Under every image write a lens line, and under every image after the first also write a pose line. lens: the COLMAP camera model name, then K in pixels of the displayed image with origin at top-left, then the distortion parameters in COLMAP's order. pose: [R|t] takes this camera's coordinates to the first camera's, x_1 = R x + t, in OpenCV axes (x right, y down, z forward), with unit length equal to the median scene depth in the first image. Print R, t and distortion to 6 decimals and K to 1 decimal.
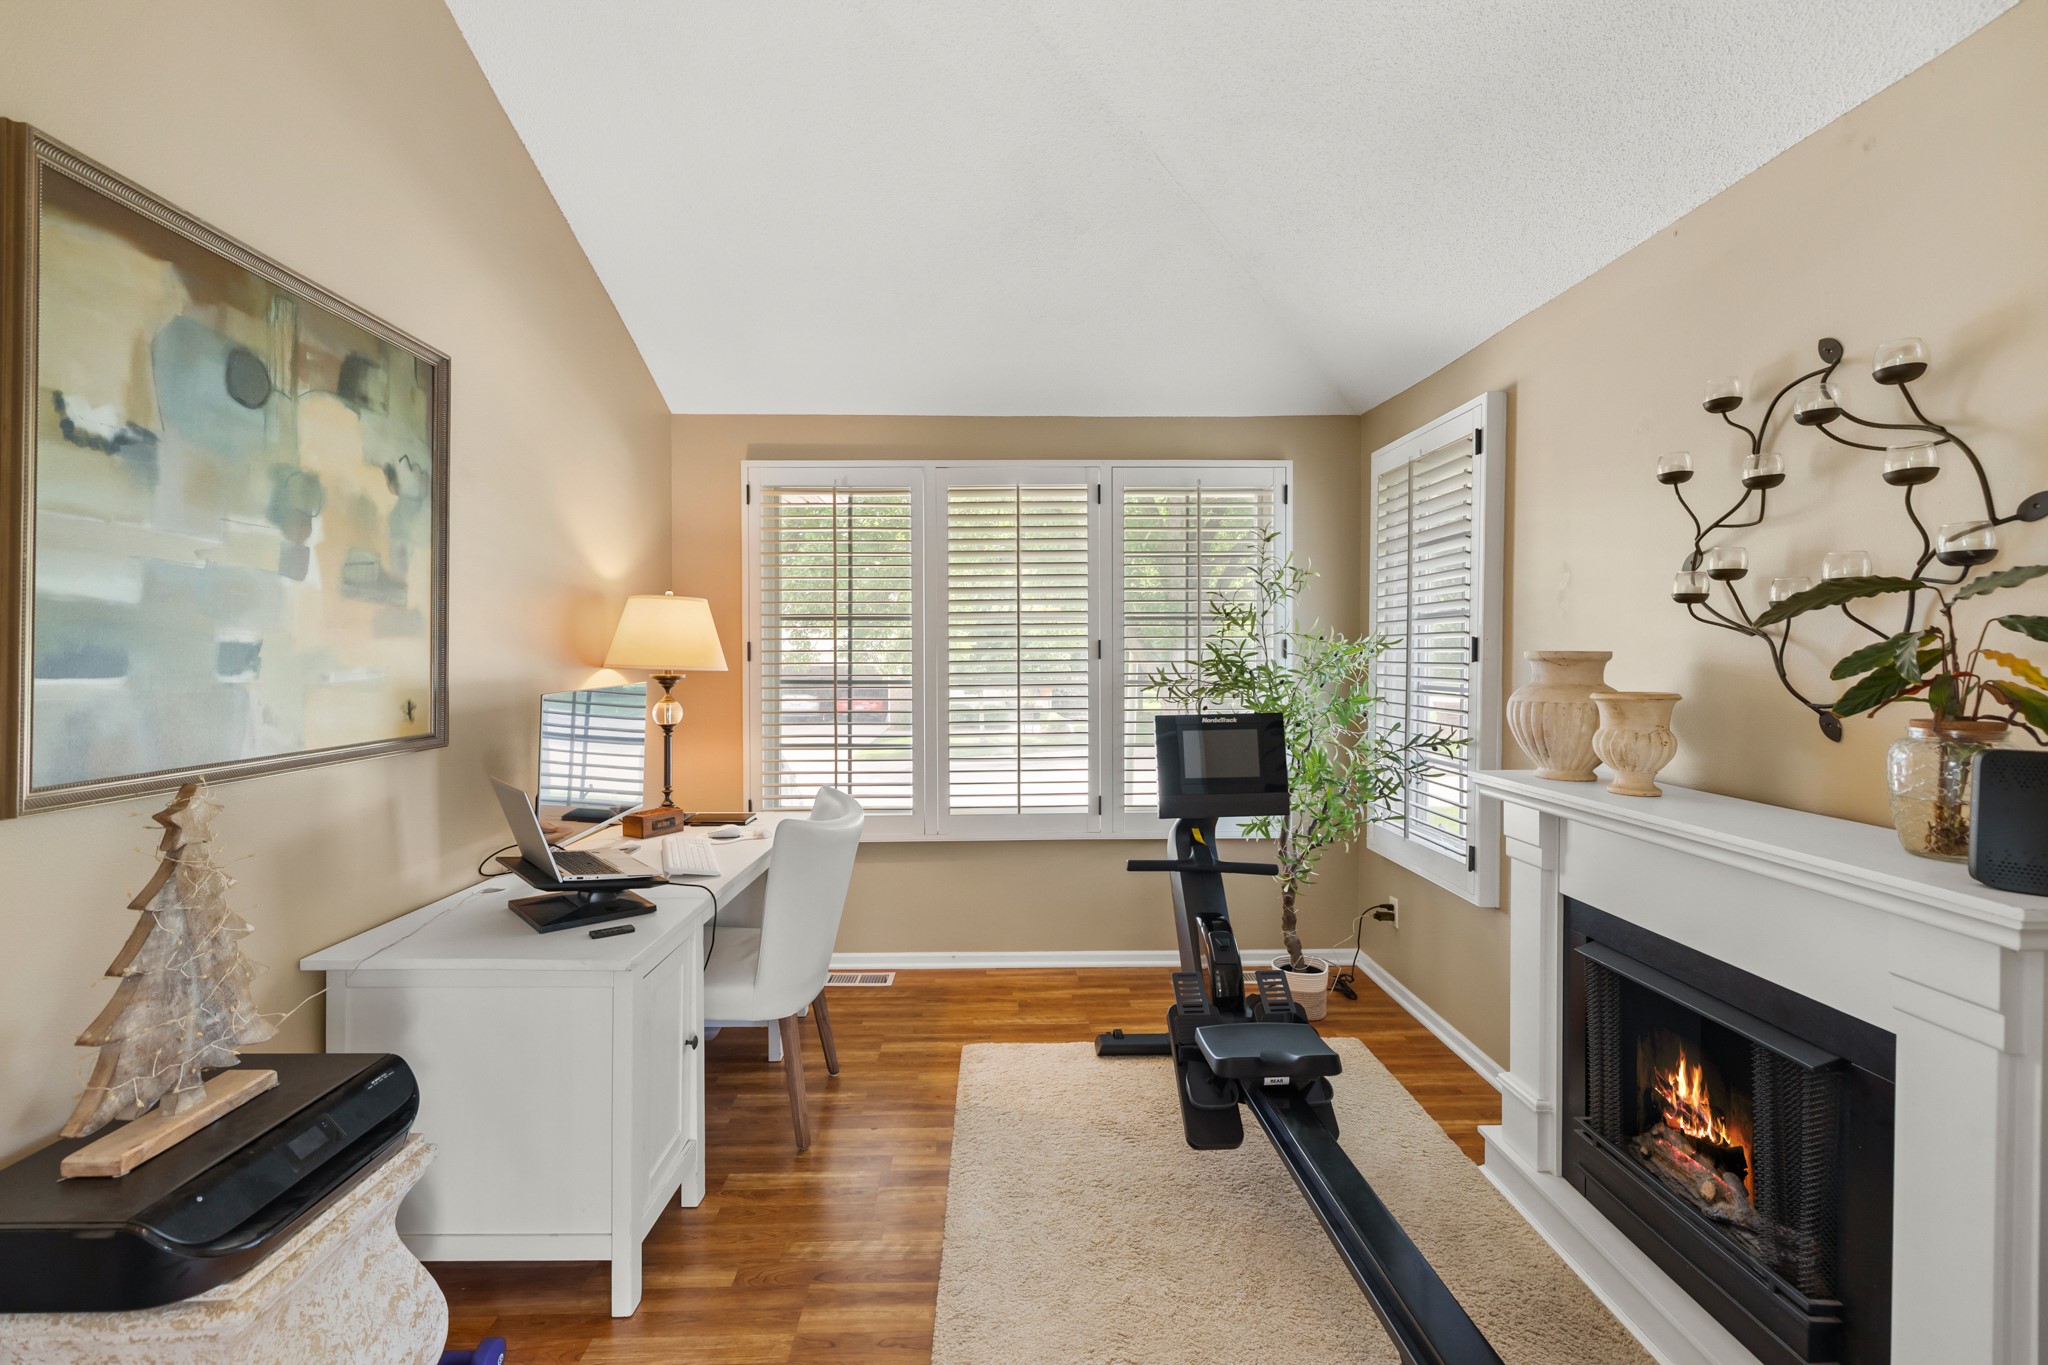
lens RADIAL K [[872.0, 0, 1022.7], [0, 872.0, 653.8], [0, 0, 1]] dist [0.002847, -0.000722]
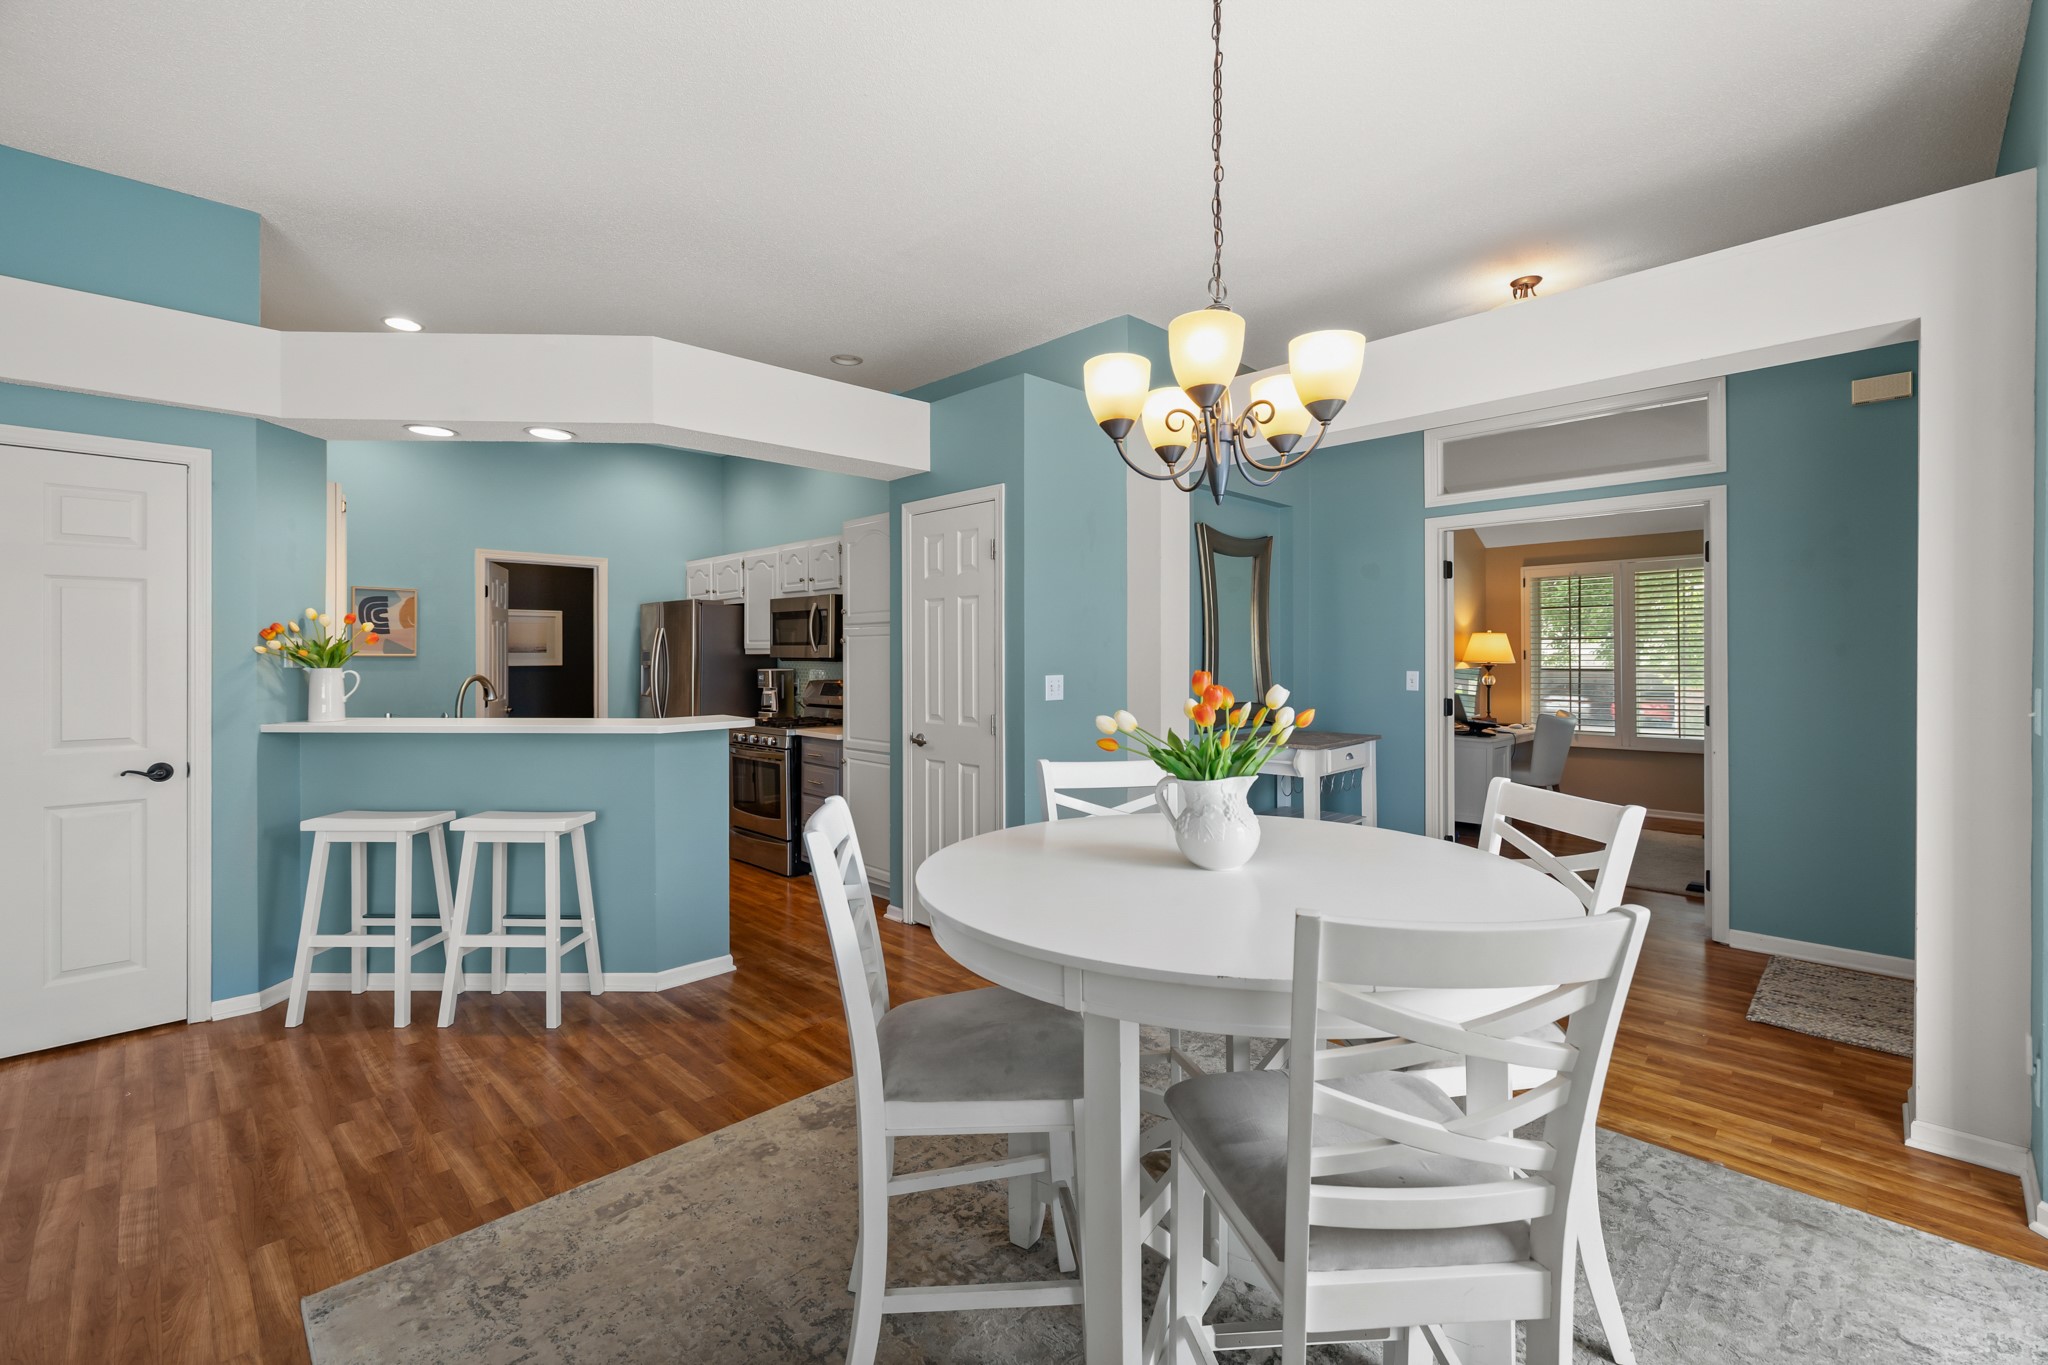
lens RADIAL K [[872.0, 0, 1037.4], [0, 872.0, 669.3], [0, 0, 1]] dist [0.002847, -0.000722]
pose [[0.694910, 0.006896, -0.719063, 0.542211], [0.001212, 0.999941, 0.010761, 0.009769], [0.719095, -0.008349, 0.694861, -1.843254]]
